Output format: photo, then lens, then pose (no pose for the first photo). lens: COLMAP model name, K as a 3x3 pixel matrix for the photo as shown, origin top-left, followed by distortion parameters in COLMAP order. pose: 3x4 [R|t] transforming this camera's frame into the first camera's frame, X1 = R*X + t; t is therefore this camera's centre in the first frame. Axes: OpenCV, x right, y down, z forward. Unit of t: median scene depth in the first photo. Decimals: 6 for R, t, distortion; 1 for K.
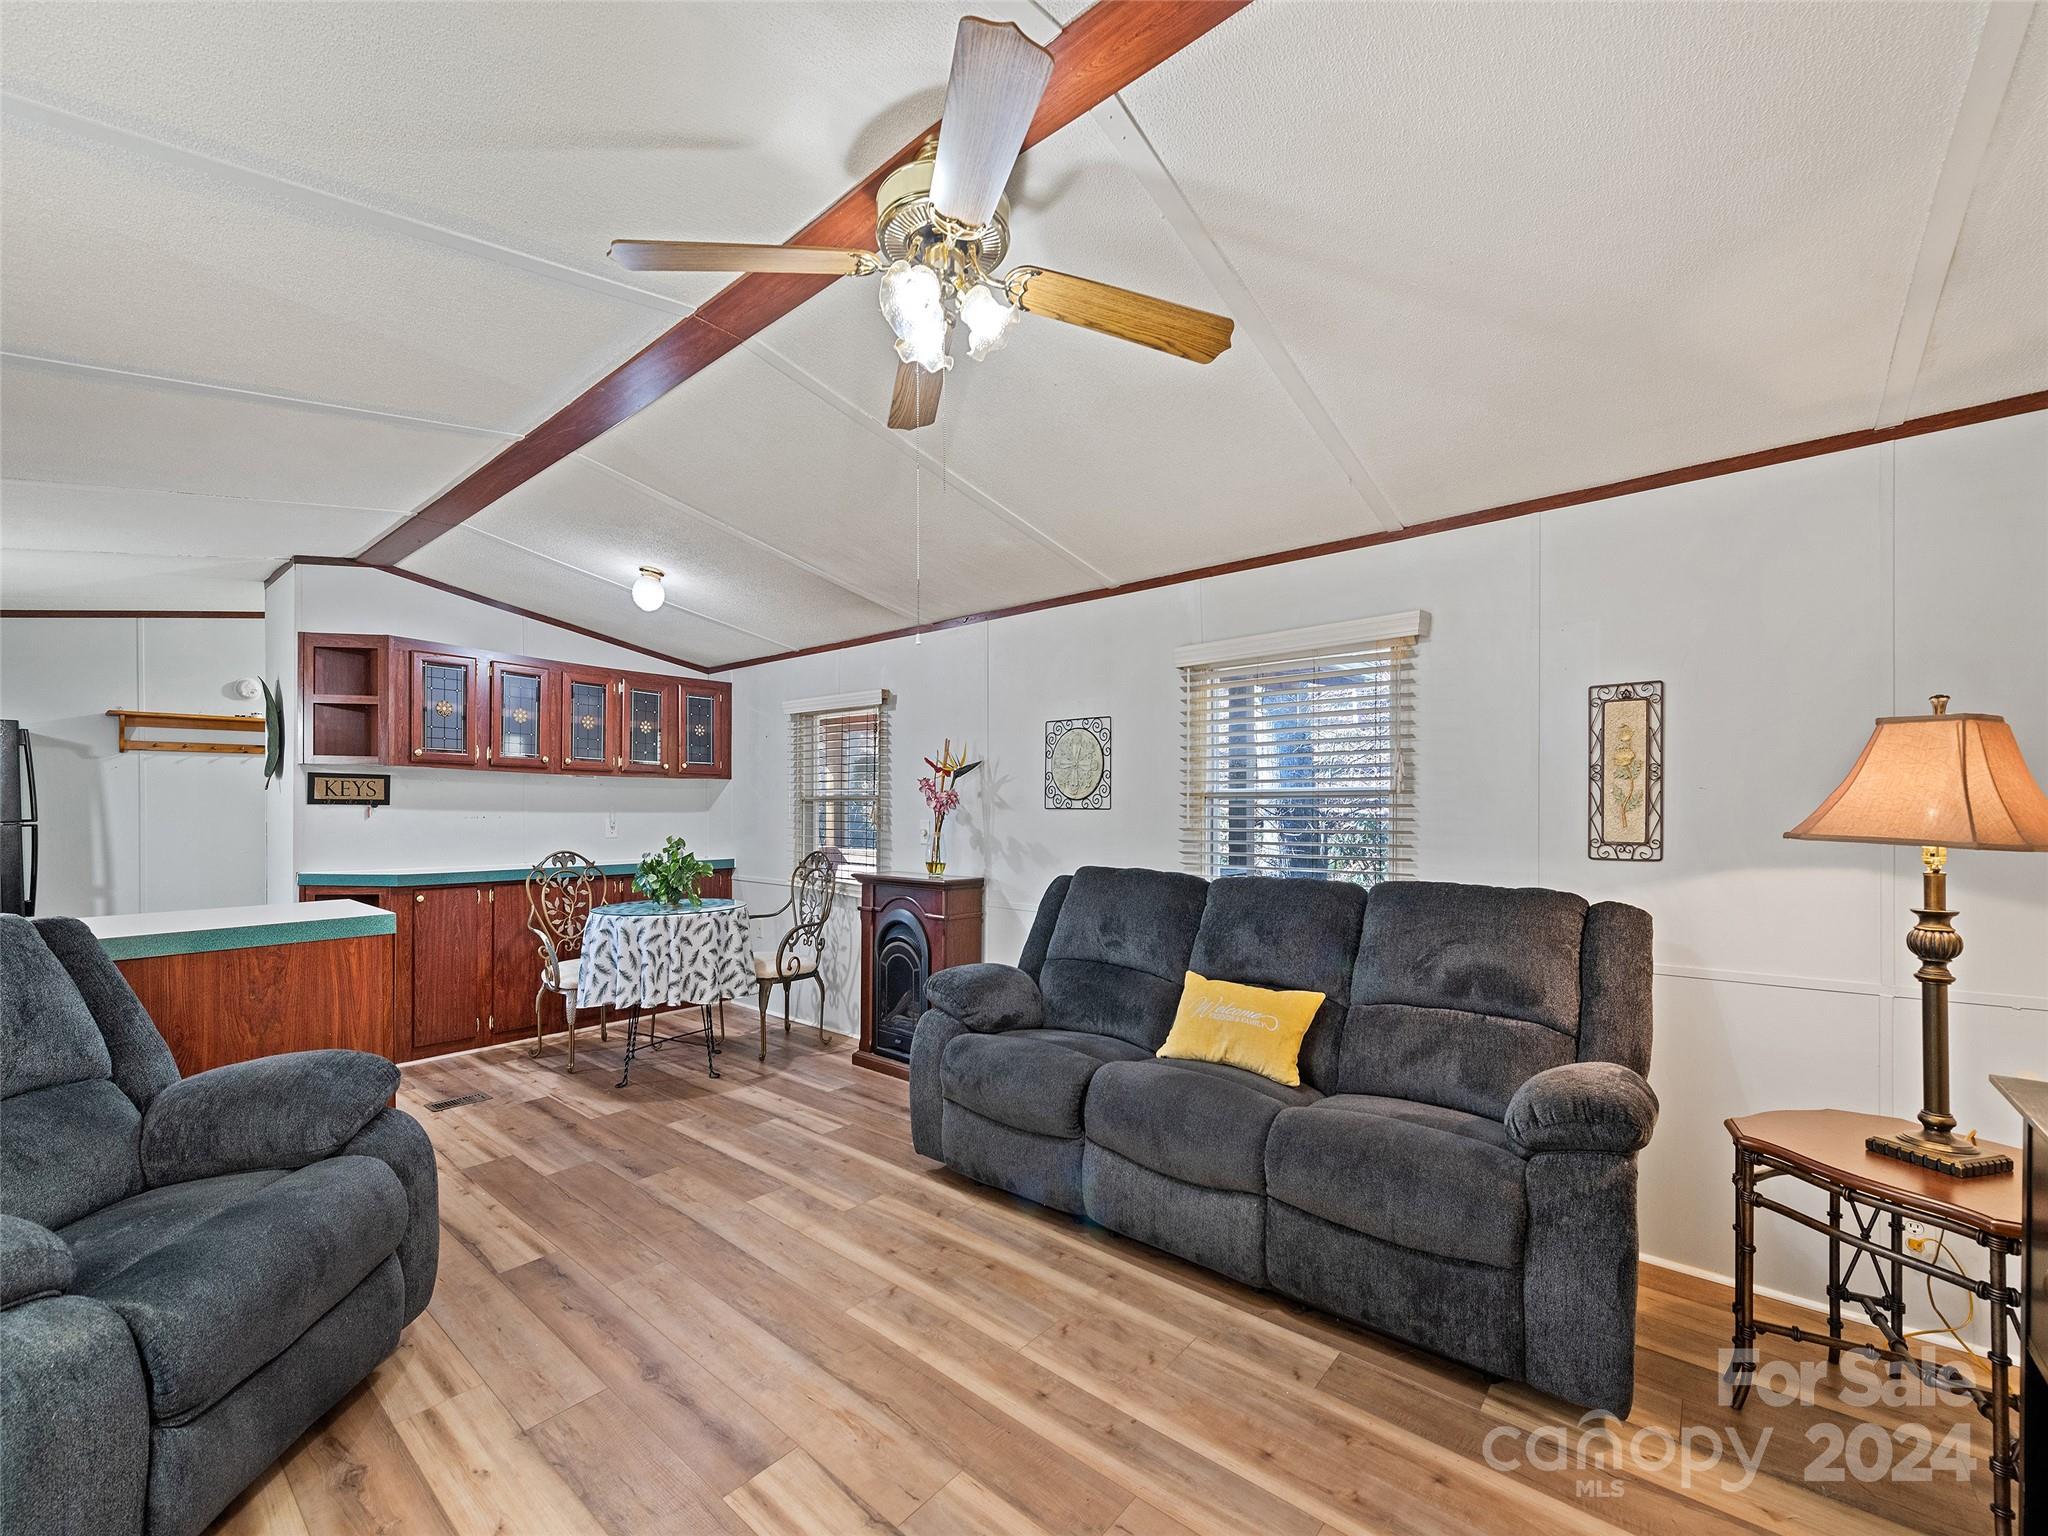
lens RADIAL K [[811.7, 0, 1011.9], [0, 811.7, 814.1], [0, 0, 1]] dist [0.007413, -0.001264]
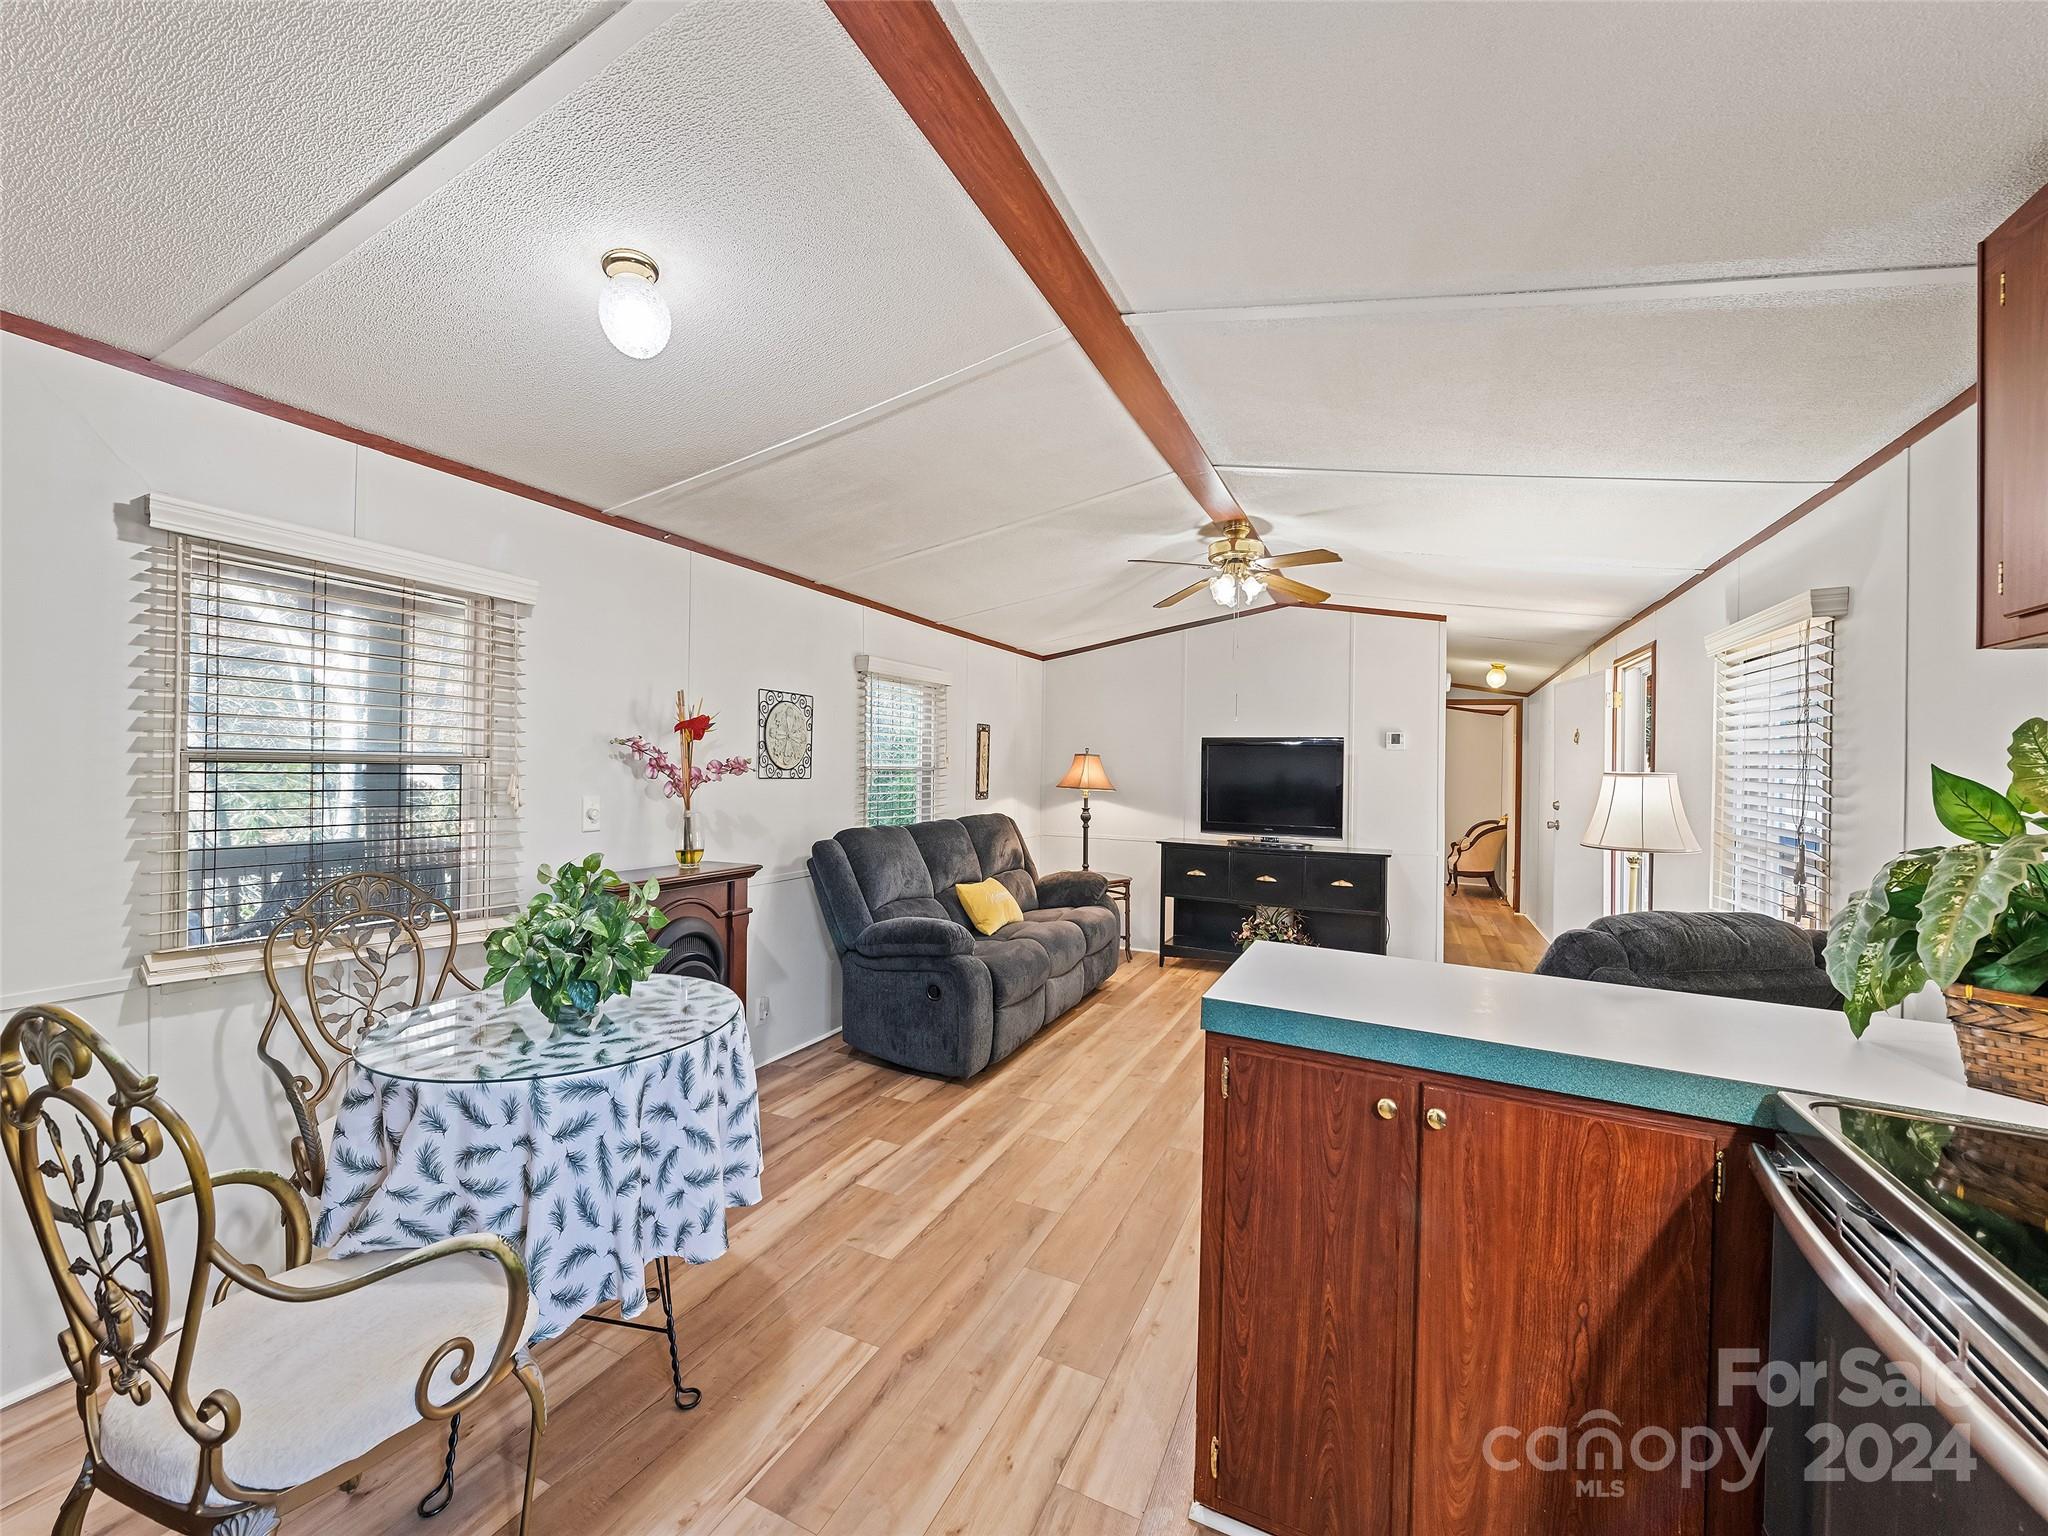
lens RADIAL K [[811.7, 0, 998.0], [0, 811.7, 761.0], [0, 0, 1]] dist [0.007413, -0.001264]
pose [[-0.224724, -0.005809, 0.974405, -0.921317], [-0.022057, 0.999756, 0.000873, -0.032992], [-0.974173, -0.021296, -0.224798, 0.892585]]
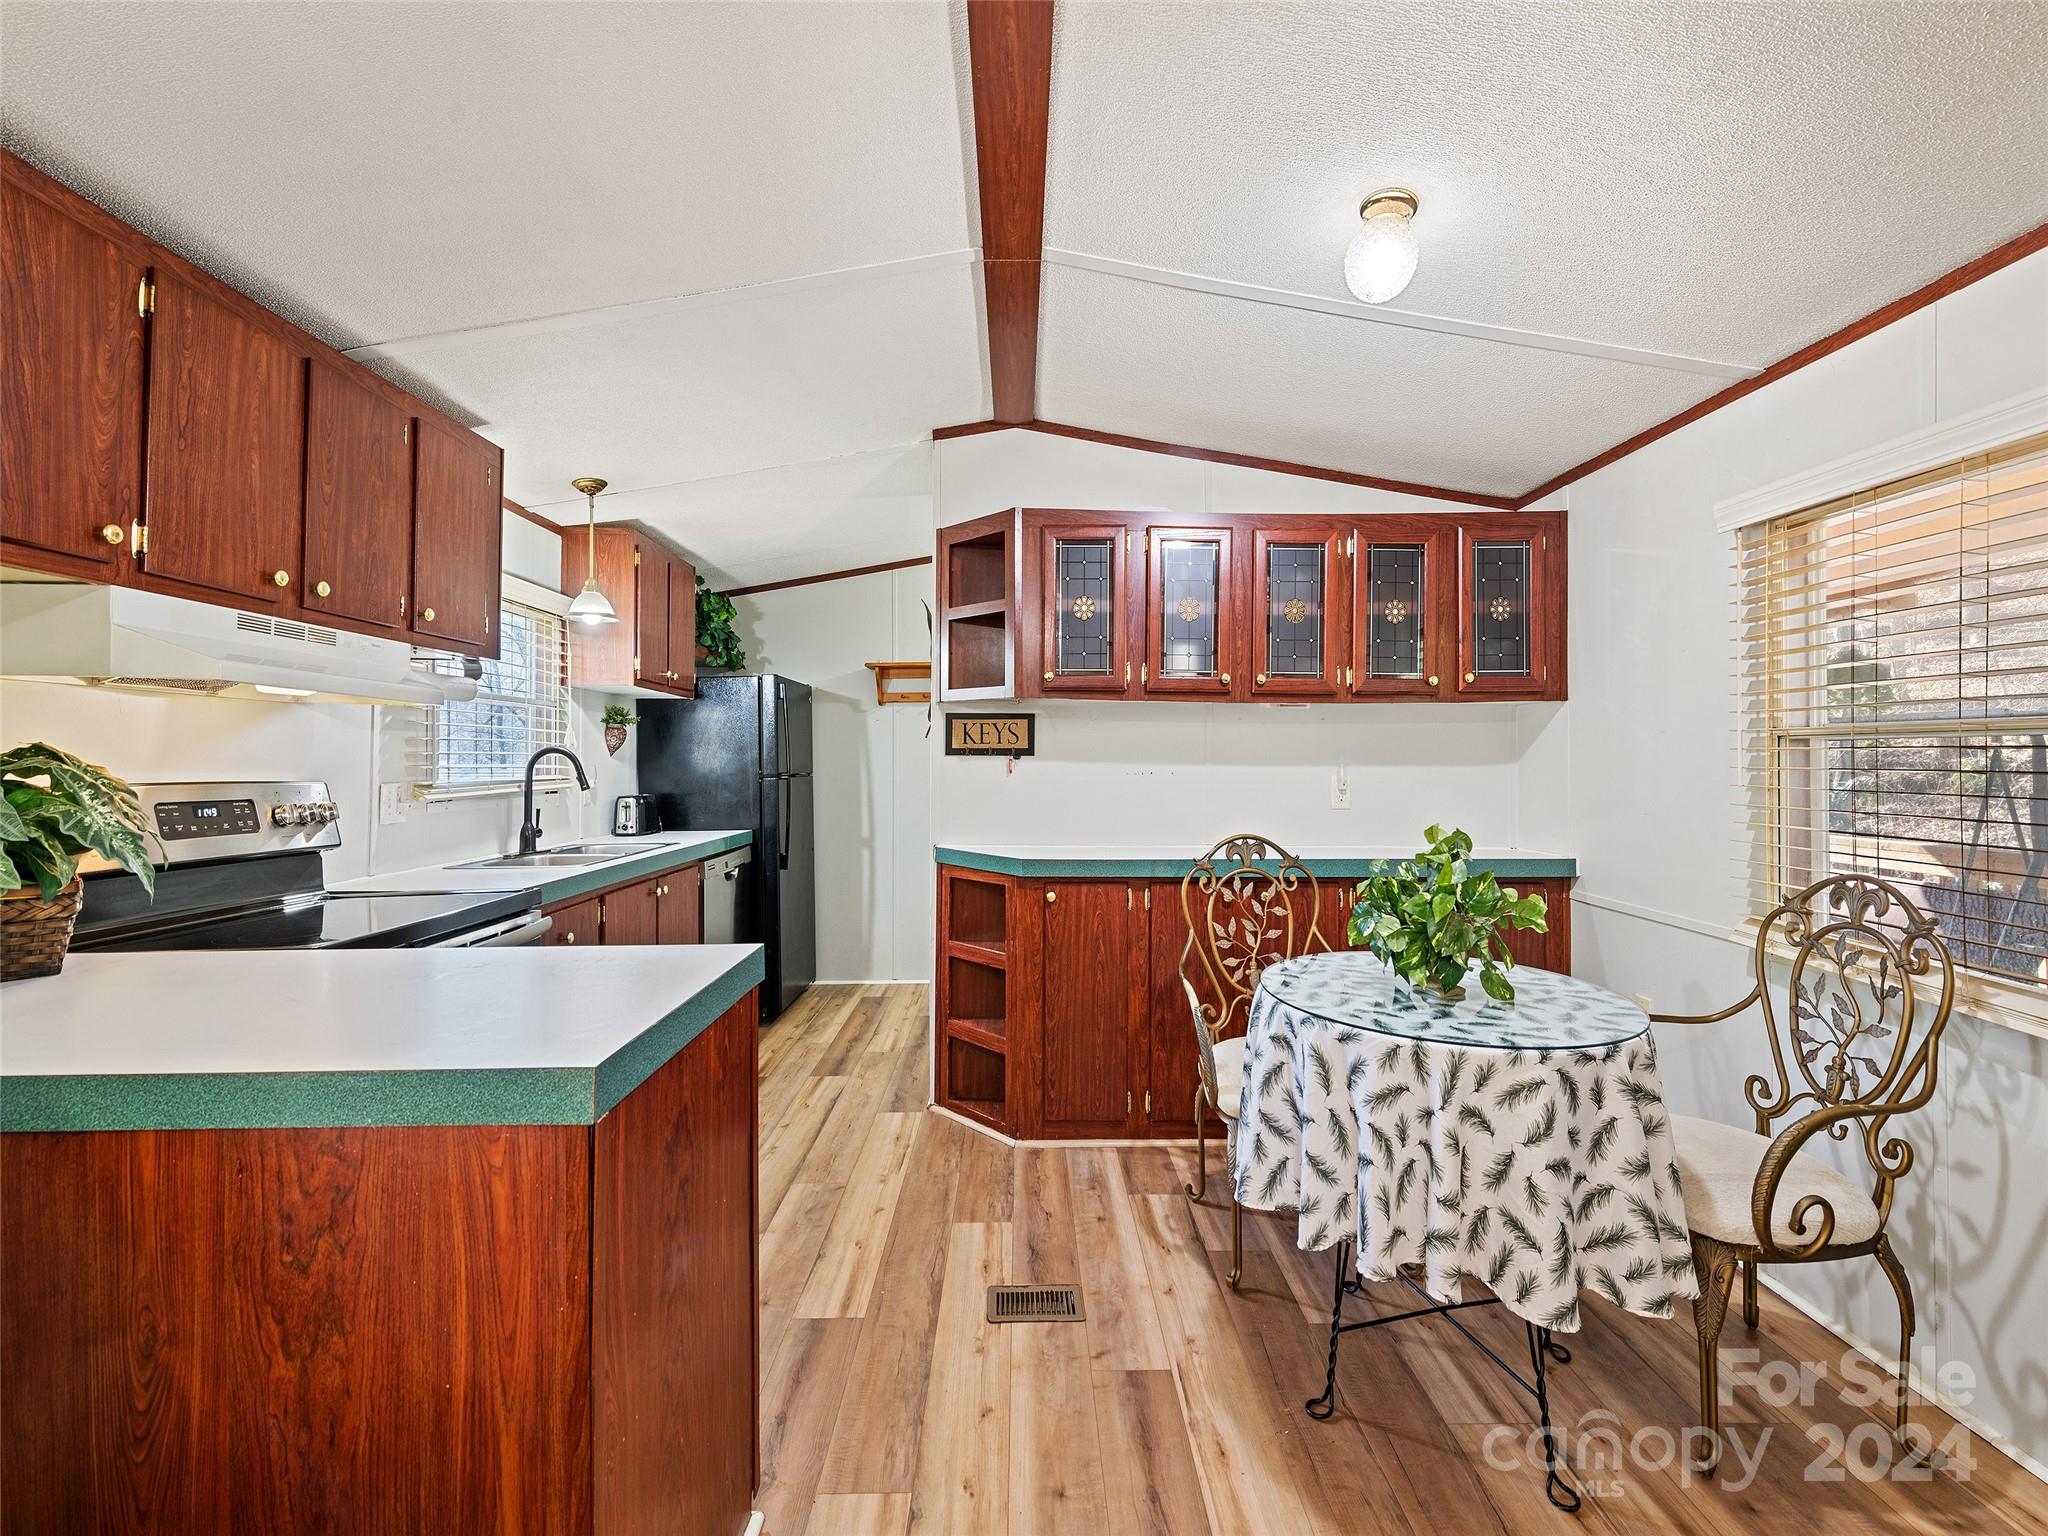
lens RADIAL K [[840.3, 0, 1024.3], [0, 840.3, 753.6], [0, 0, 1]] dist [0.010309, -0.002741]
pose [[0.644571, -0.008433, -0.764498, -0.226324], [-0.001759, 0.999920, -0.012513, -0.003980], [0.764543, 0.009410, 0.644504, 0.563741]]
